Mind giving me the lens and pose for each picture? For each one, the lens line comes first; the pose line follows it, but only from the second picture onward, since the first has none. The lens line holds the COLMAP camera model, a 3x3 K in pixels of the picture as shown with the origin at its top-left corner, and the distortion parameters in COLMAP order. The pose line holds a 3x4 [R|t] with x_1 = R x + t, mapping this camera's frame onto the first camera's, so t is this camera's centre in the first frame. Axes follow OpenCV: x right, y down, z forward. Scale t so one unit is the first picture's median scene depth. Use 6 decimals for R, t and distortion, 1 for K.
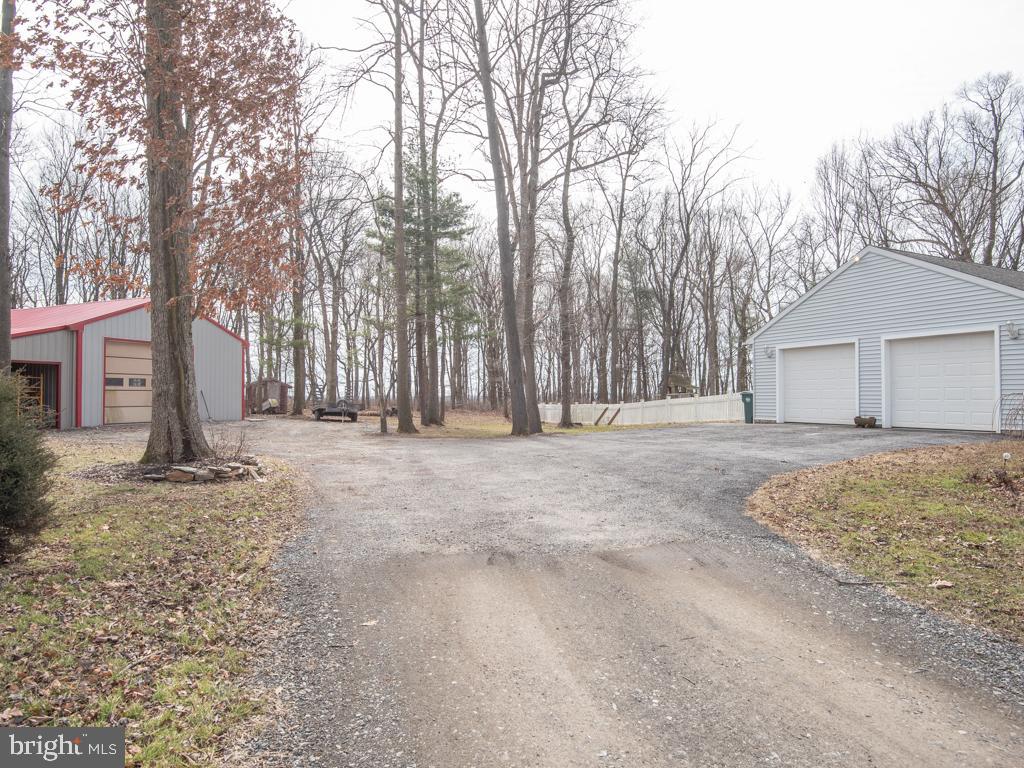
lens RADIAL K [[579.0, 0, 512.0], [0, 579.0, 384.0], [0, 0, 1]] dist [-0.035226, -0.000065]
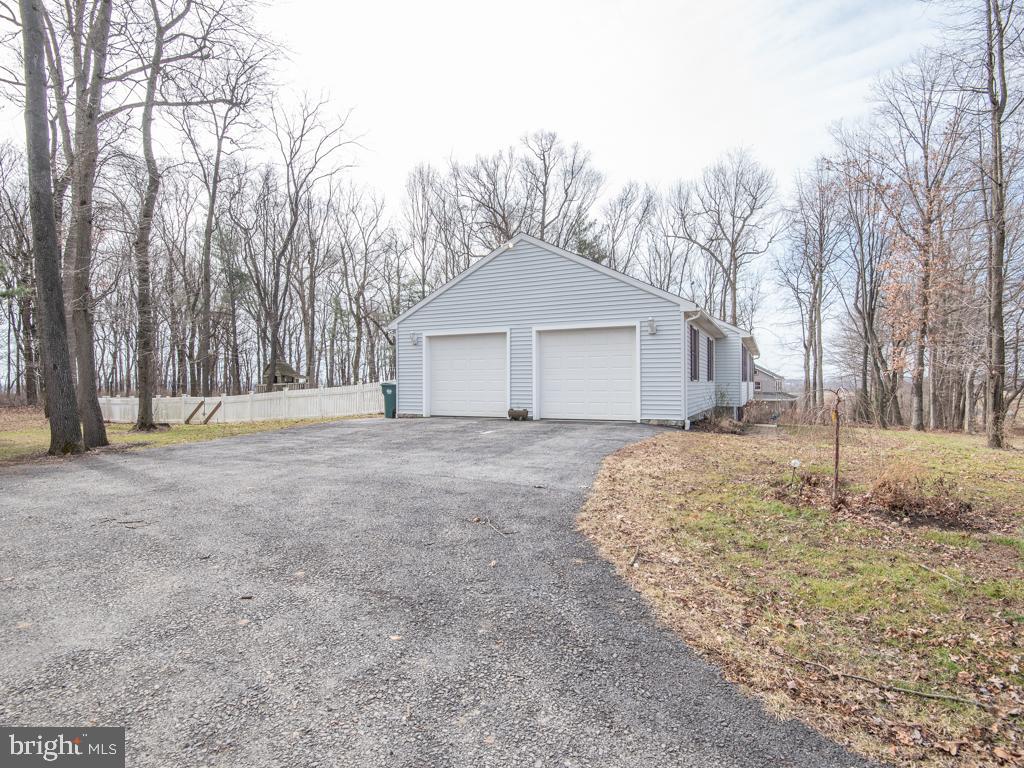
lens RADIAL K [[541.5, 0, 499.5], [0, 541.5, 386.2], [0, 0, 1]] dist [-0.031278, -0.001716]
pose [[0.770580, -0.003707, 0.637333, 0.004695], [-0.010792, 0.999764, 0.018863, 0.000620], [-0.637252, -0.021414, 0.770358, 0.116886]]
